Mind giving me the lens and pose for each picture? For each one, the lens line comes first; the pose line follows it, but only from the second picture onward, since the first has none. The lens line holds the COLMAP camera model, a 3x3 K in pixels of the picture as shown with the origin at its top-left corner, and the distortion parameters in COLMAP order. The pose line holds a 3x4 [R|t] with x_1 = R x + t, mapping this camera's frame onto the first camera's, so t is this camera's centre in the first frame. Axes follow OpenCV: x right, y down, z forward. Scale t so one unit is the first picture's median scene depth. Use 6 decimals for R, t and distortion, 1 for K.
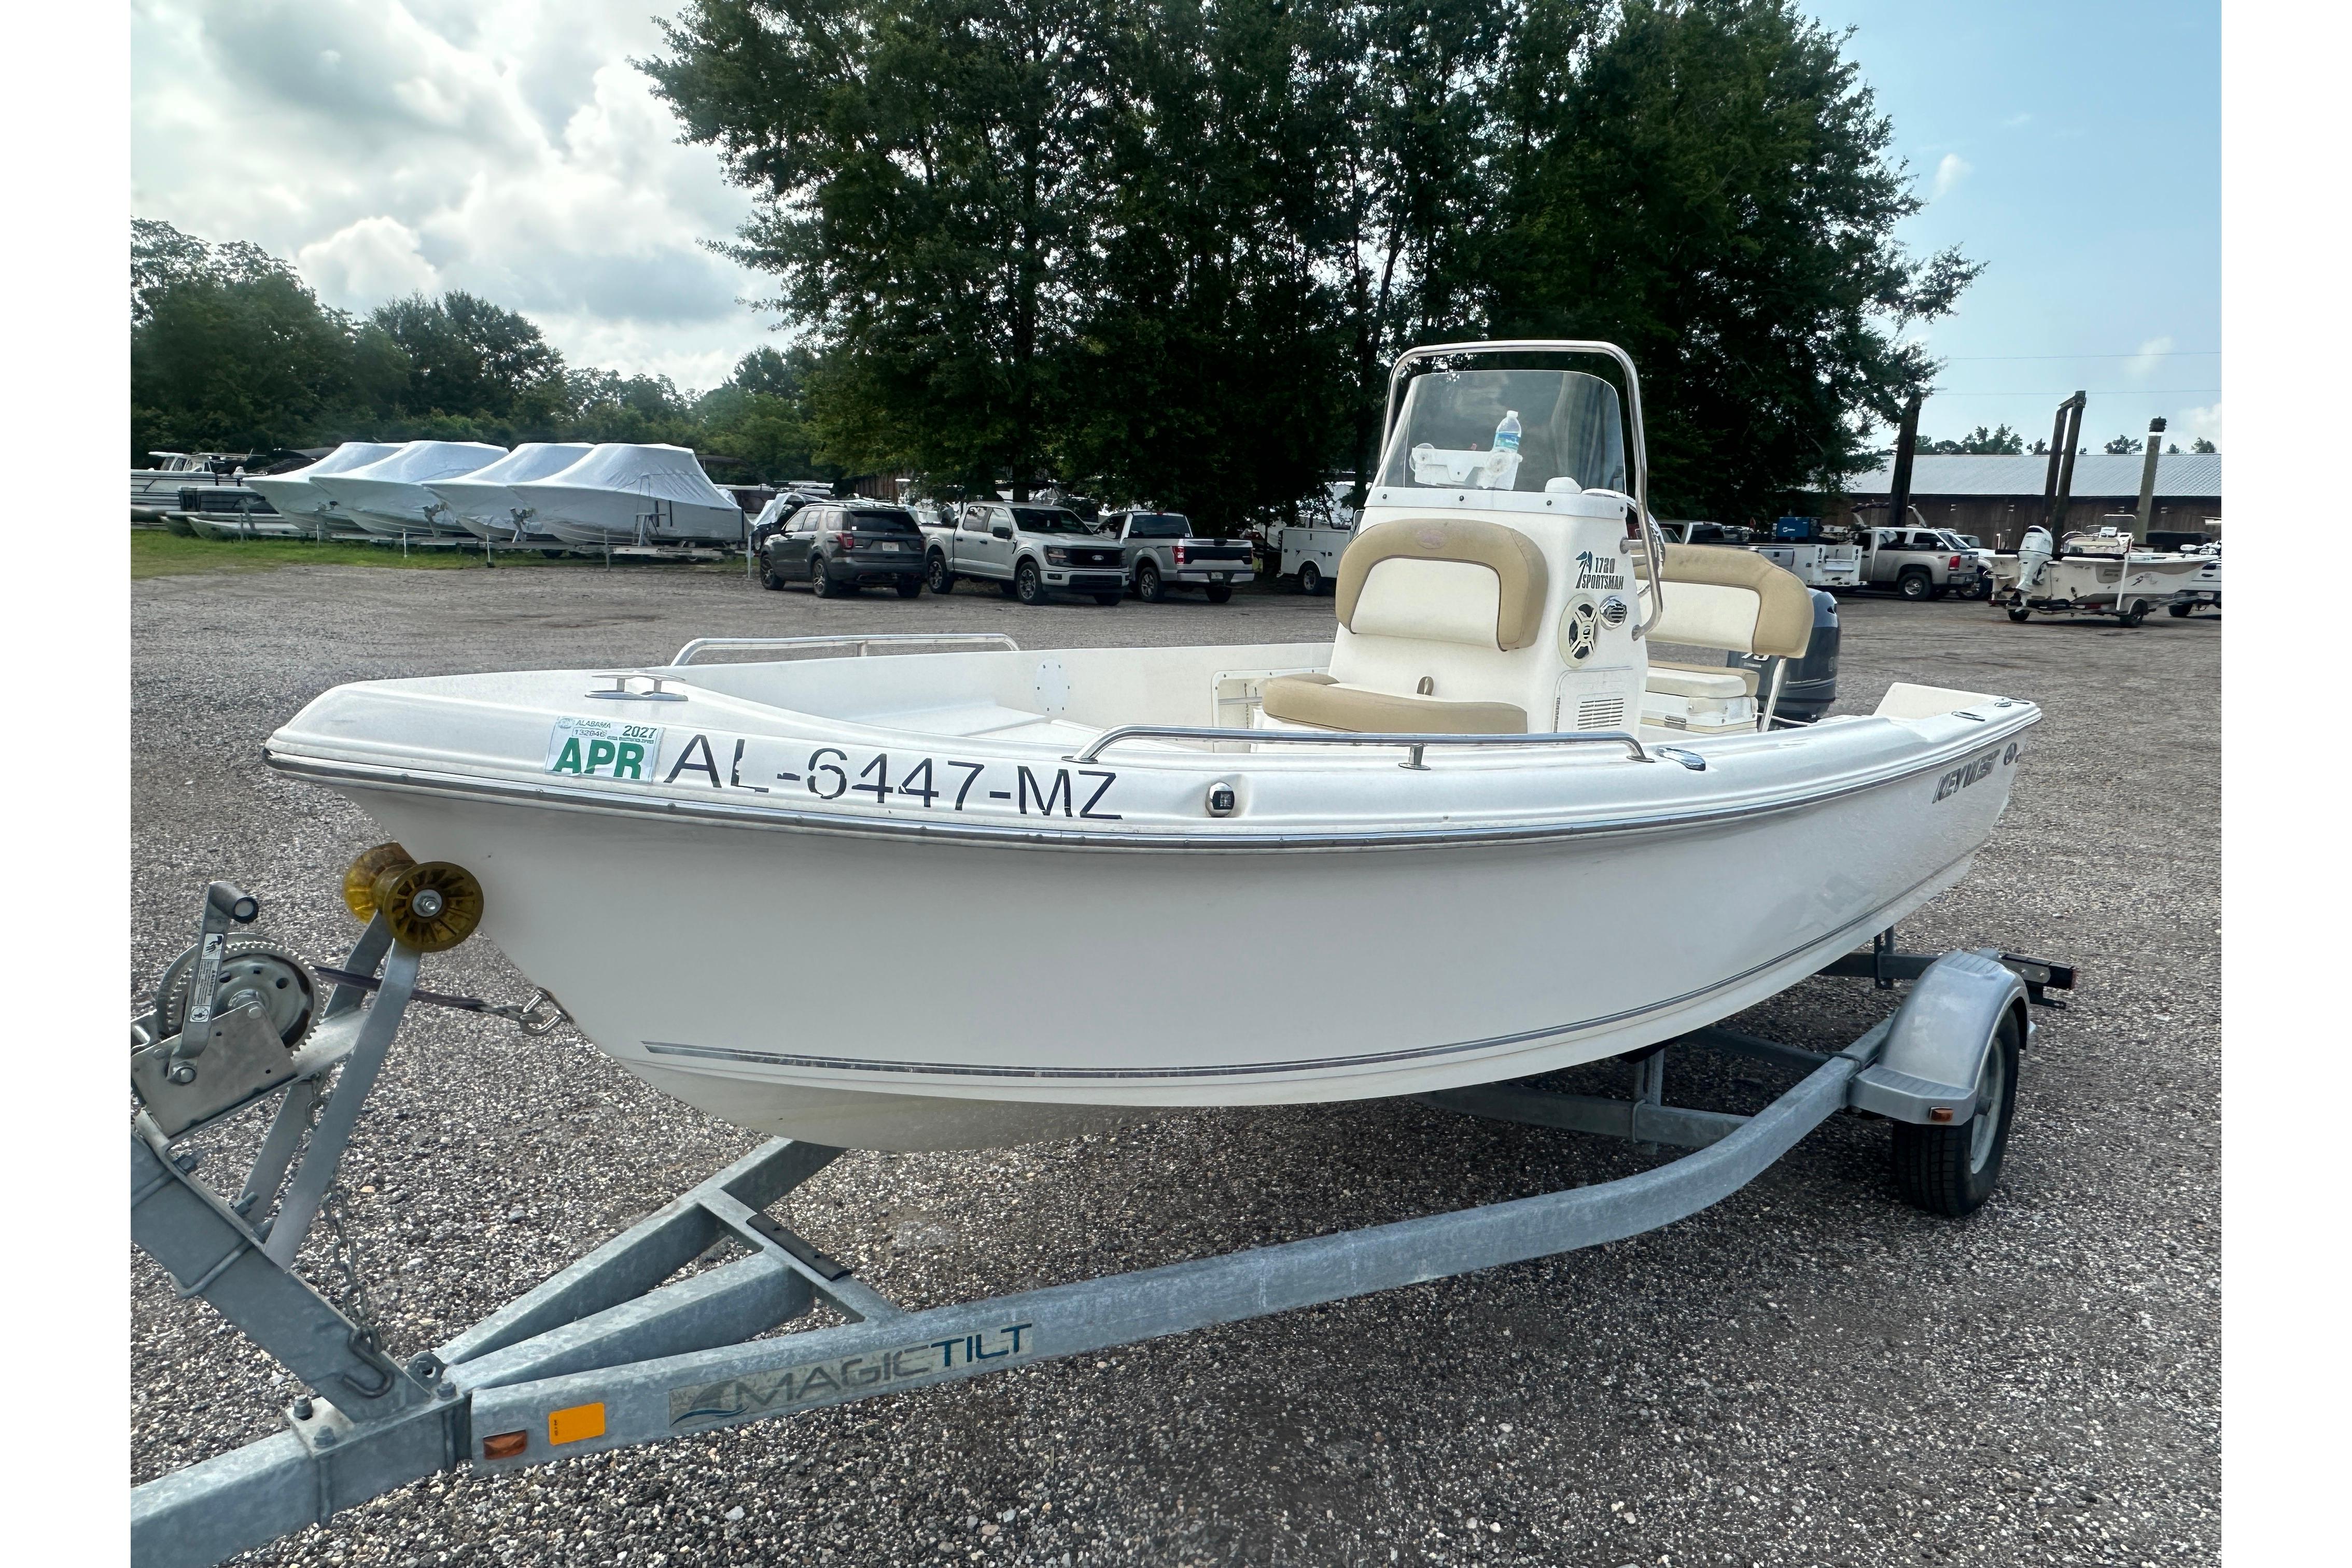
lens RADIAL K [[1383.0, 0, 1187.0], [0, 1383.0, 796.3], [0, 0, 1]] dist [0.000633, -0.002852]
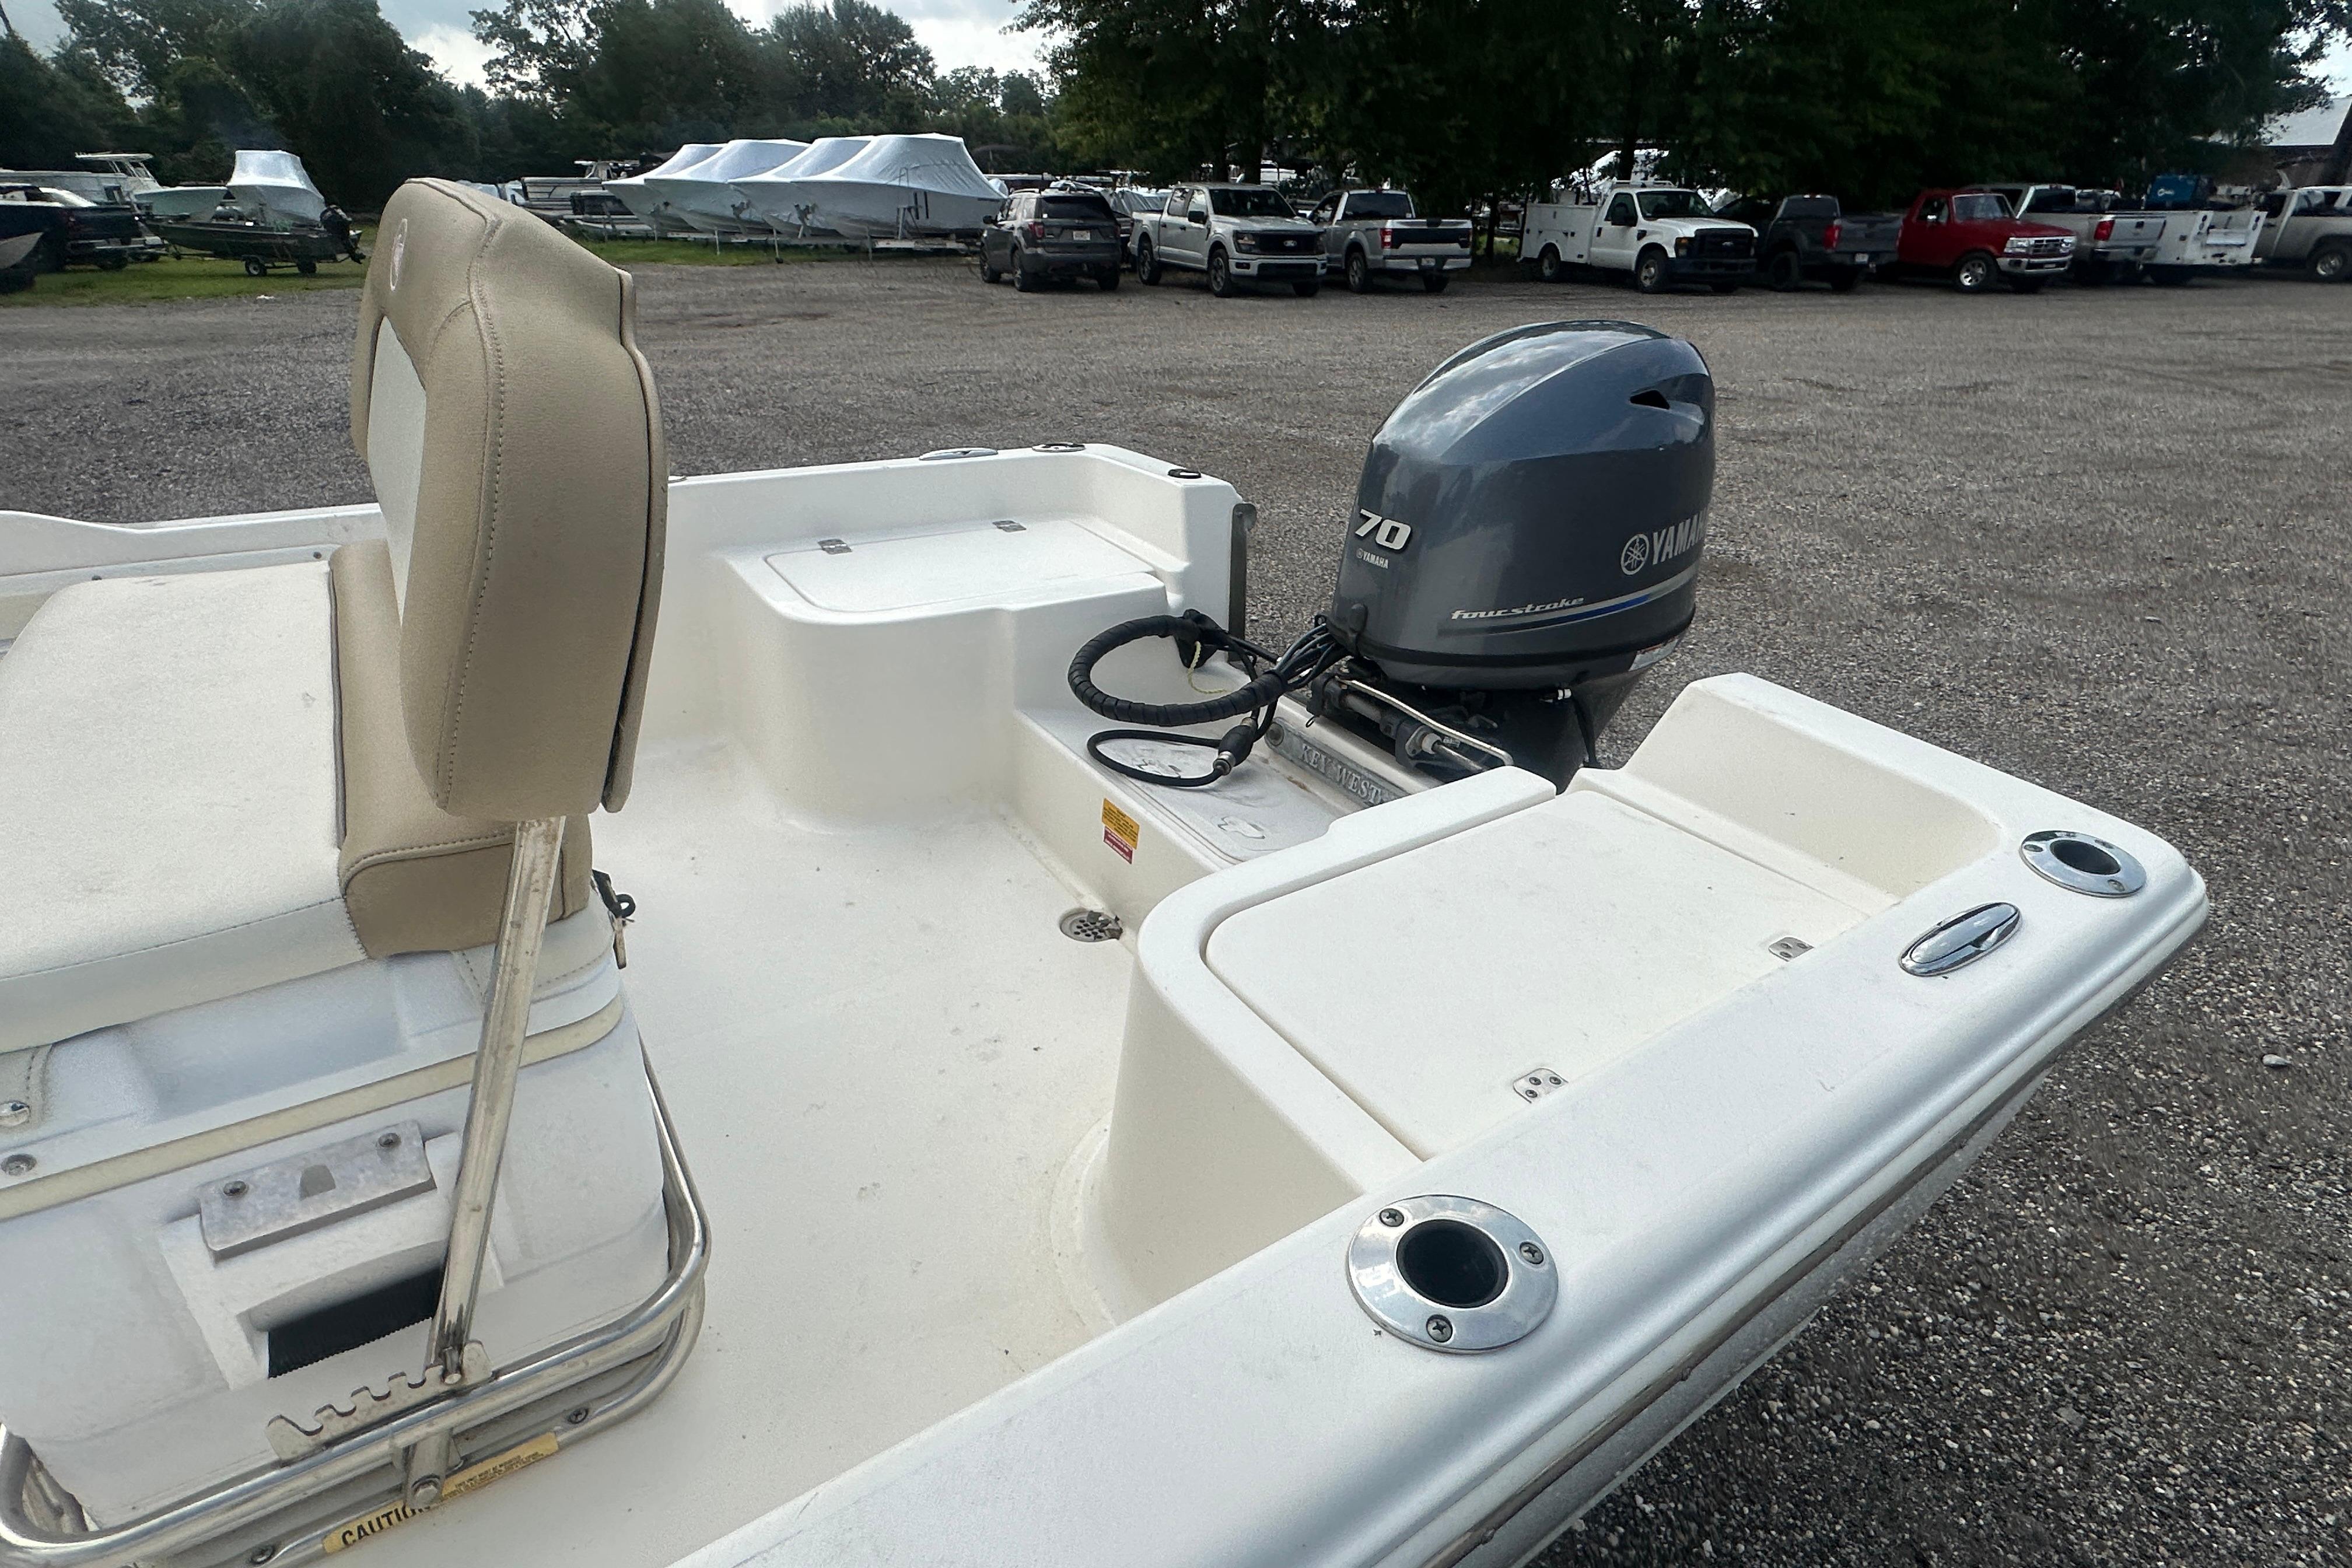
lens RADIAL K [[1166.7, 0, 1170.1], [0, 1166.7, 787.0], [0, 0, 1]] dist [-0.003673, 0.000332]
pose [[0.964035, 0.096887, -0.247487, 0.068858], [-0.028521, 0.963522, 0.266106, -0.018248], [0.264242, -0.249477, 0.931632, 0.107604]]
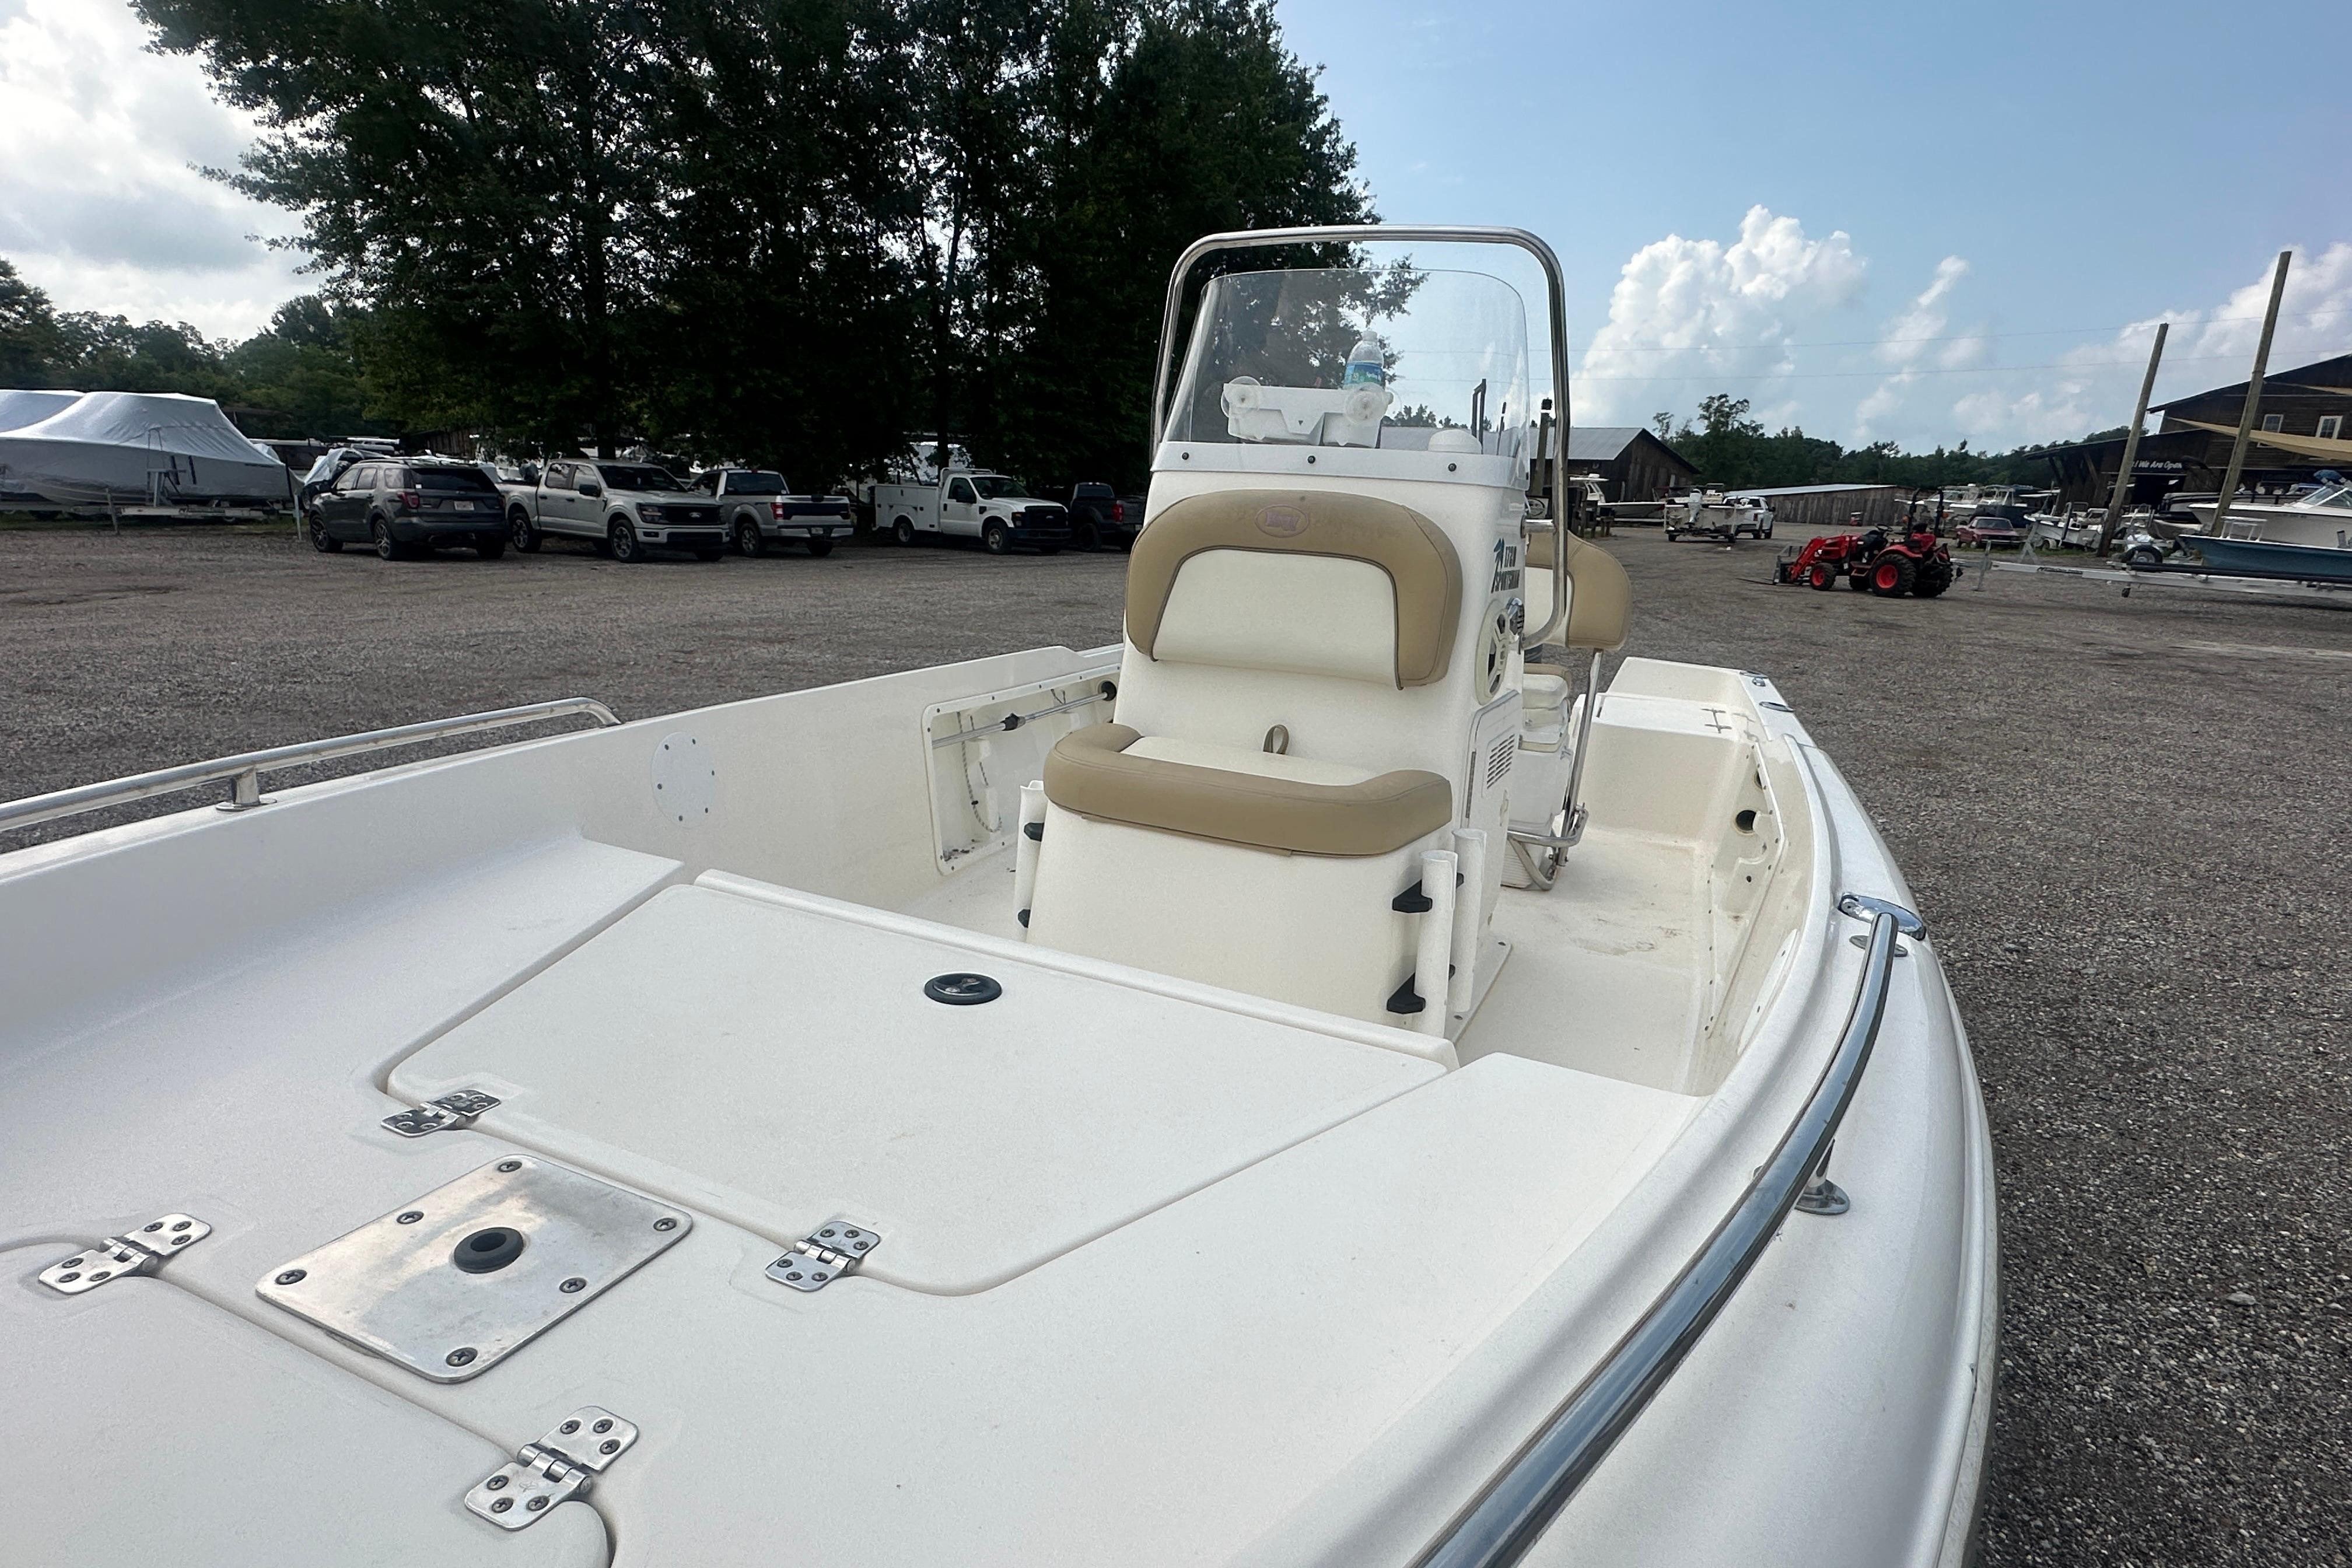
lens RADIAL K [[1158.9, 0, 1178.0], [0, 1158.9, 788.6], [0, 0, 1]] dist [-0.001573, -0.000242]
pose [[0.947639, -0.082309, 0.308555, -0.005351], [0.061778, 0.995212, 0.075744, -0.010575], [-0.313312, -0.052716, 0.948186, 0.049098]]
